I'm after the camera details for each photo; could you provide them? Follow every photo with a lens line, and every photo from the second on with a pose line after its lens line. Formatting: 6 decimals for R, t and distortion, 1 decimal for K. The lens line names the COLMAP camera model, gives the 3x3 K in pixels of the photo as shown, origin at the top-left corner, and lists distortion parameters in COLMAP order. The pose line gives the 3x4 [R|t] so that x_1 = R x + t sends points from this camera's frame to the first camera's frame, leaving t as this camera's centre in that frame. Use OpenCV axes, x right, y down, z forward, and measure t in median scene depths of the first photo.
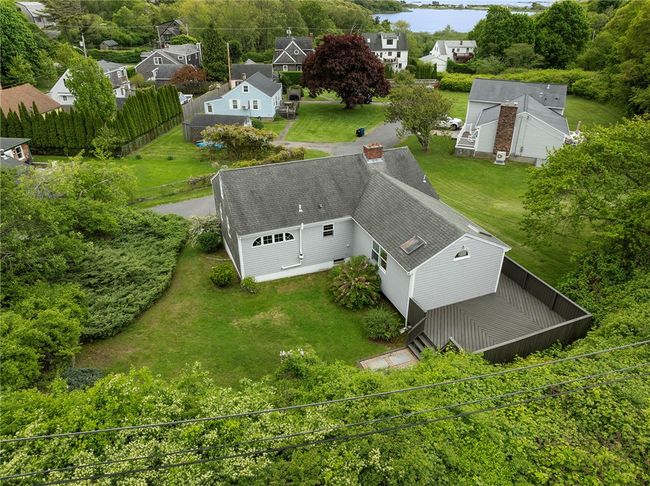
lens RADIAL K [[457.8, 0, 325.0], [0, 457.8, 243.0], [0, 0, 1]] dist [-0.029519, 0.004971]
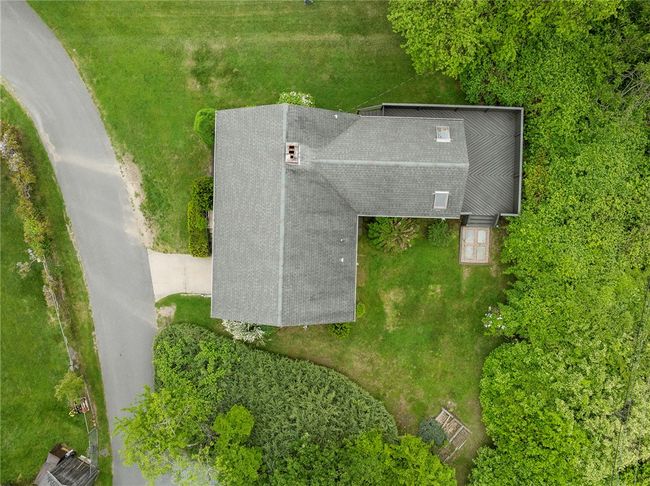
lens RADIAL K [[457.8, 0, 325.0], [0, 457.8, 243.0], [0, 0, 1]] dist [-0.029519, 0.004971]
pose [[0.396439, -0.917813, -0.021351, -0.005084], [0.444191, 0.171406, 0.879383, -0.528165], [-0.803449, -0.358106, 0.475636, 0.274268]]
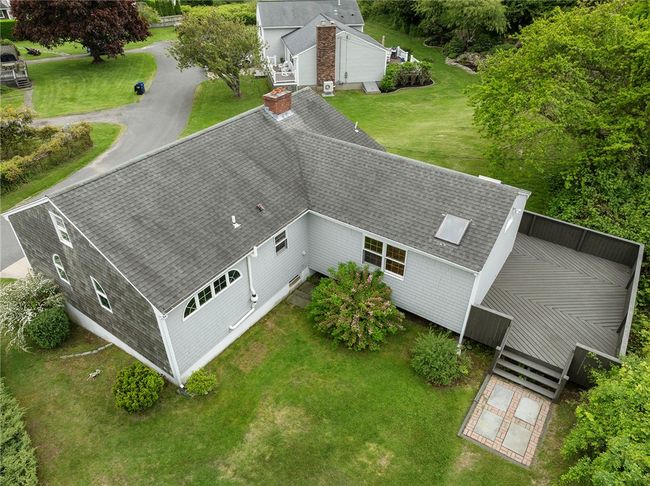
lens RADIAL K [[457.8, 0, 325.0], [0, 457.8, 243.0], [0, 0, 1]] dist [-0.029519, 0.004971]
pose [[0.829309, -0.319103, 0.458716, -0.117583], [0.266830, 0.947413, 0.176661, -0.061839], [-0.490966, -0.024108, 0.870845, 0.228403]]
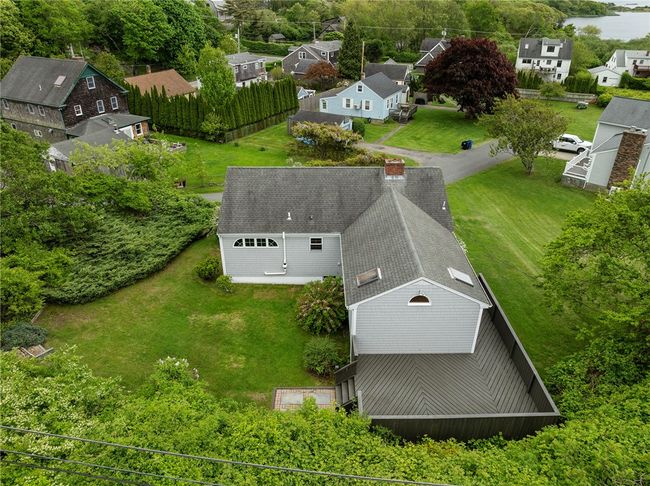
lens RADIAL K [[457.8, 0, 325.0], [0, 457.8, 243.0], [0, 0, 1]] dist [-0.029519, 0.004971]
pose [[0.932332, 0.177920, -0.314803, 0.167271], [-0.177459, 0.983659, 0.030375, -0.032103], [0.315064, 0.027545, 0.948671, 0.058482]]
